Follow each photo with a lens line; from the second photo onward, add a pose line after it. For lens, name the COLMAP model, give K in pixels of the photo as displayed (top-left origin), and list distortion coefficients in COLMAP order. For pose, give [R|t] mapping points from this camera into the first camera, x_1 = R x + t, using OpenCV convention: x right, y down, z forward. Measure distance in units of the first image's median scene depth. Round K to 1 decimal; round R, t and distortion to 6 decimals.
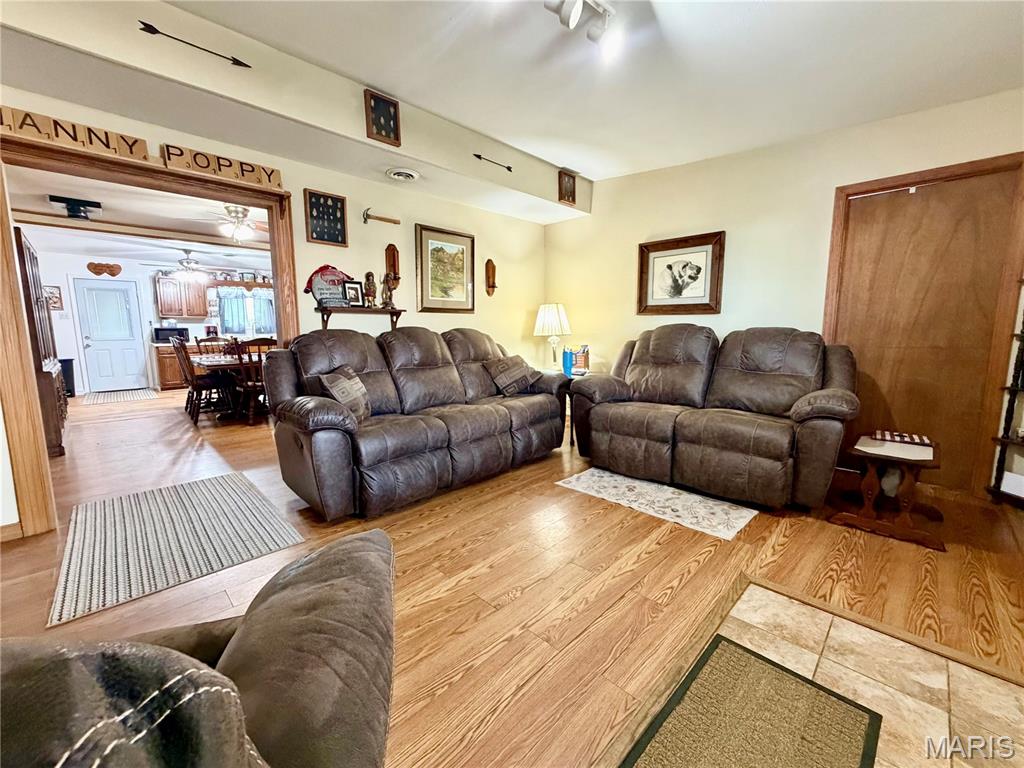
lens RADIAL K [[413.5, 0, 511.2], [0, 413.5, 383.4], [0, 0, 1]] dist [-0.002544, -0.000076]
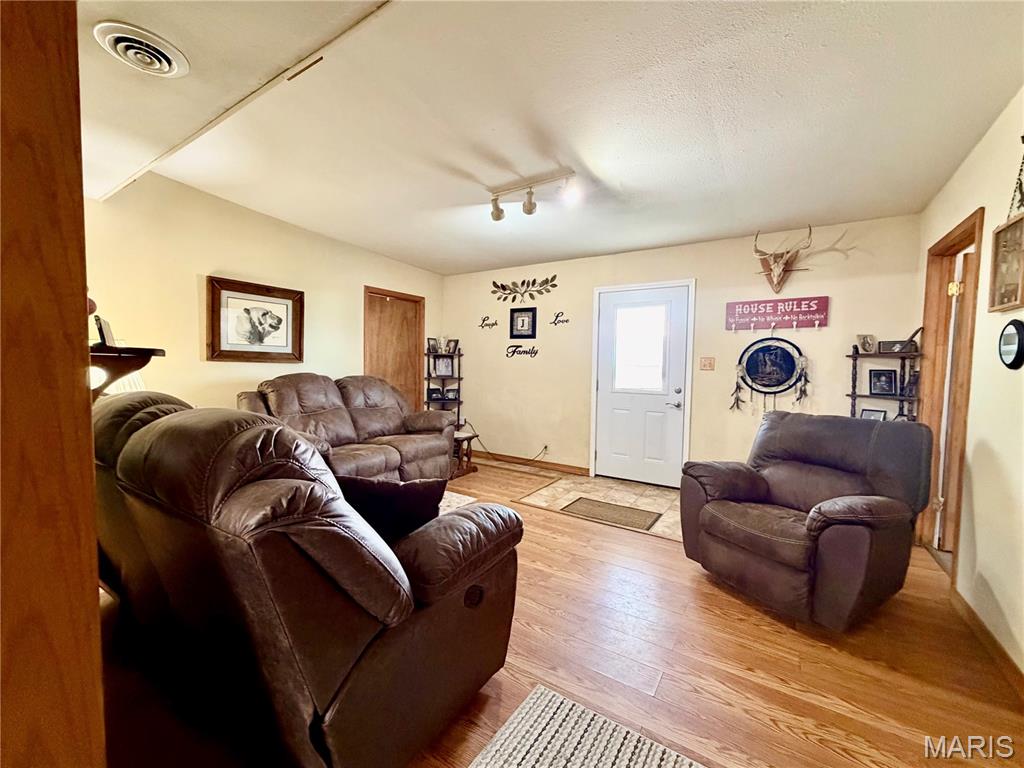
lens RADIAL K [[413.5, 0, 512.7], [0, 413.5, 384.7], [0, 0, 1]] dist [-0.002544, -0.000076]
pose [[-0.206938, -0.043625, 0.977381, -0.721963], [0.113818, 0.991149, 0.068338, -0.124207], [-0.971711, 0.125385, -0.200141, 0.686174]]
